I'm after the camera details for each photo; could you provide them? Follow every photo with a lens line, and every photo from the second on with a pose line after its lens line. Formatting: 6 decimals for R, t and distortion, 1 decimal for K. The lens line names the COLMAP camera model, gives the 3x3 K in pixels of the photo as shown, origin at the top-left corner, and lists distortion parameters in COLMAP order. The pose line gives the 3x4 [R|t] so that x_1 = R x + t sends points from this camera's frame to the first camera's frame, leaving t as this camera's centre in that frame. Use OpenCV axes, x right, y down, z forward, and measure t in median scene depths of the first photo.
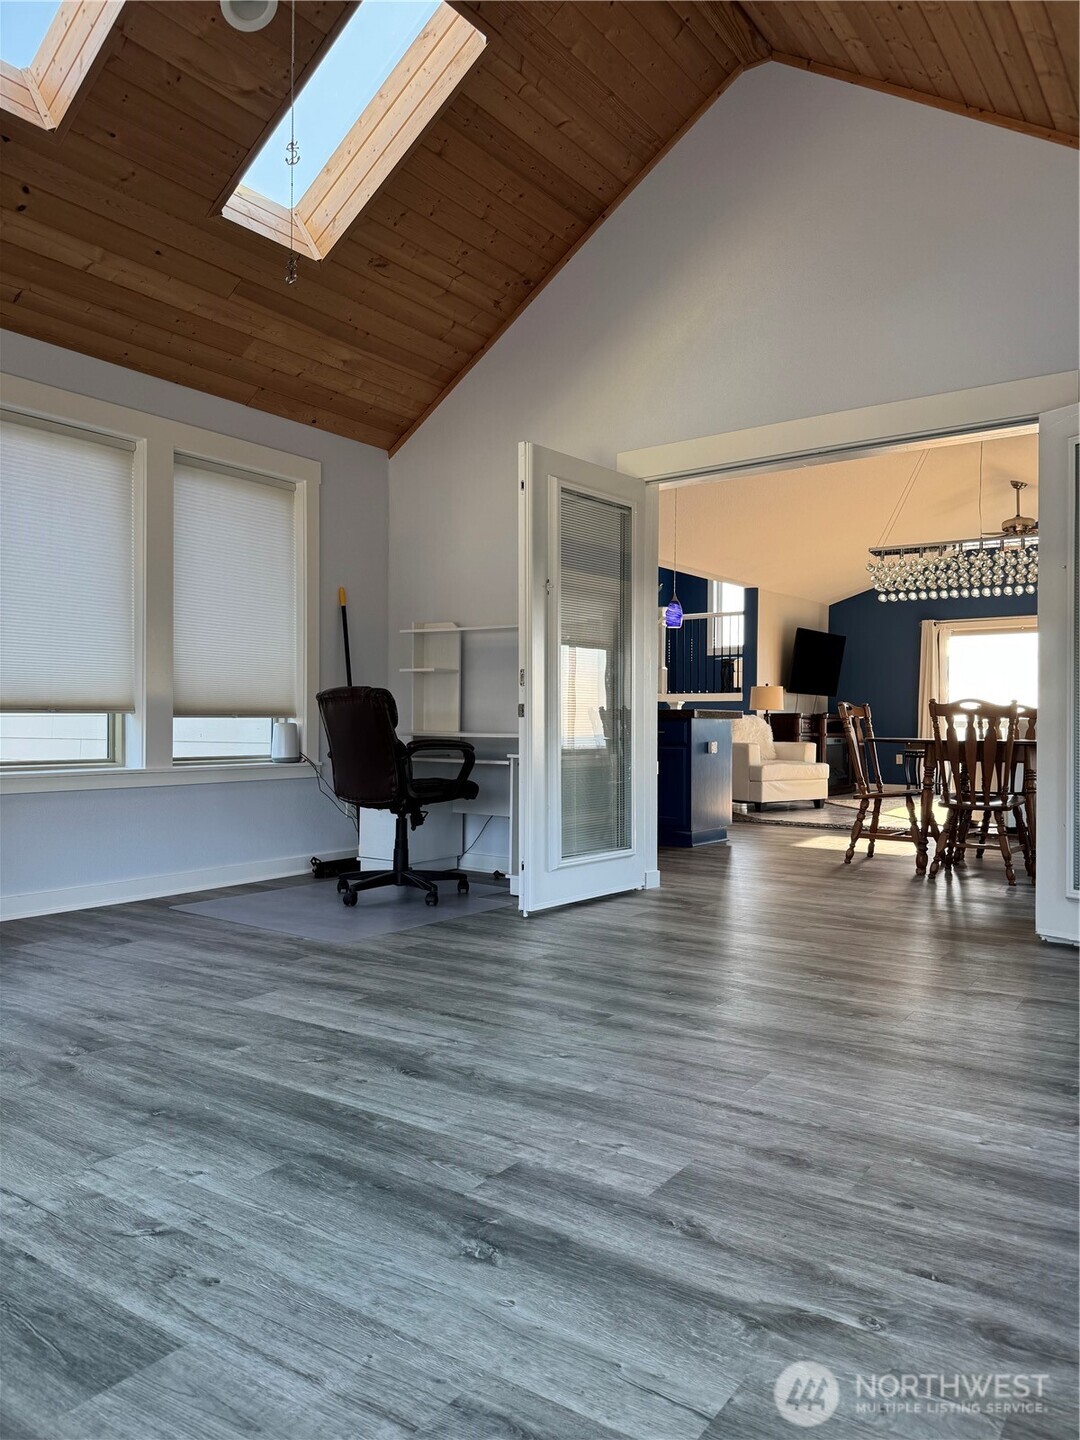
lens RADIAL K [[1026.0, 0, 541.4], [0, 1026.0, 718.8], [0, 0, 1]] dist [-0.002644, -0.003629]
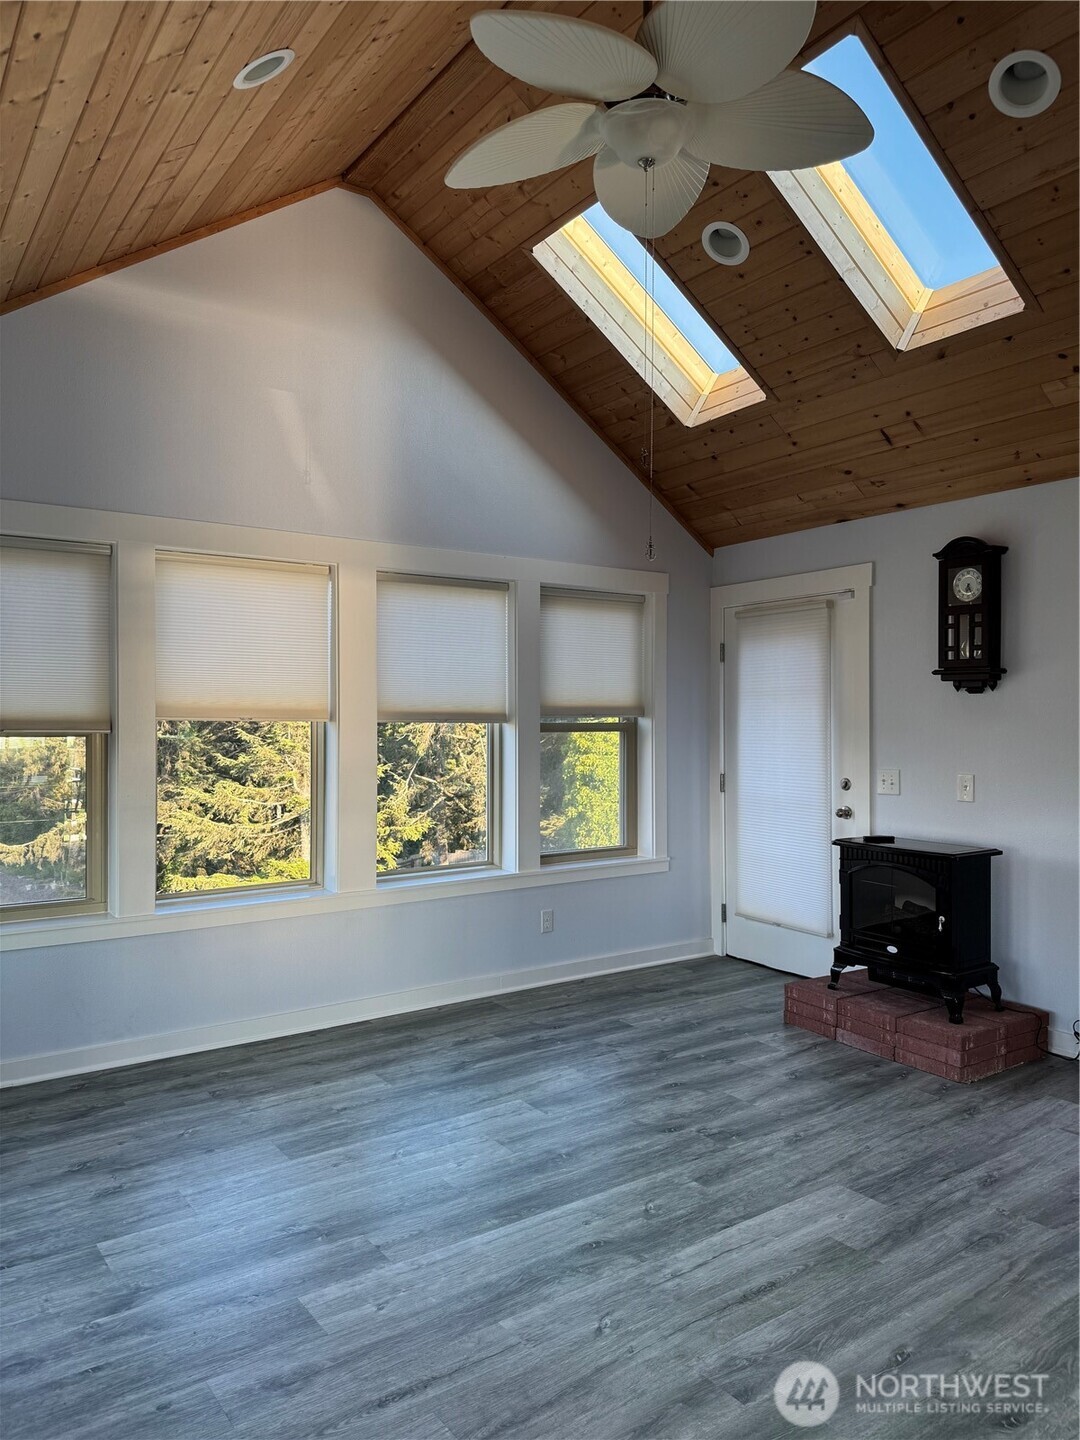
lens RADIAL K [[1026.0, 0, 536.7], [0, 1026.0, 722.2], [0, 0, 1]] dist [-0.002644, -0.003629]
pose [[-0.337685, 0.006413, -0.941237, 0.992464], [-0.000892, 0.999974, 0.007133, -0.254397], [0.941259, 0.003248, -0.337670, 1.348864]]
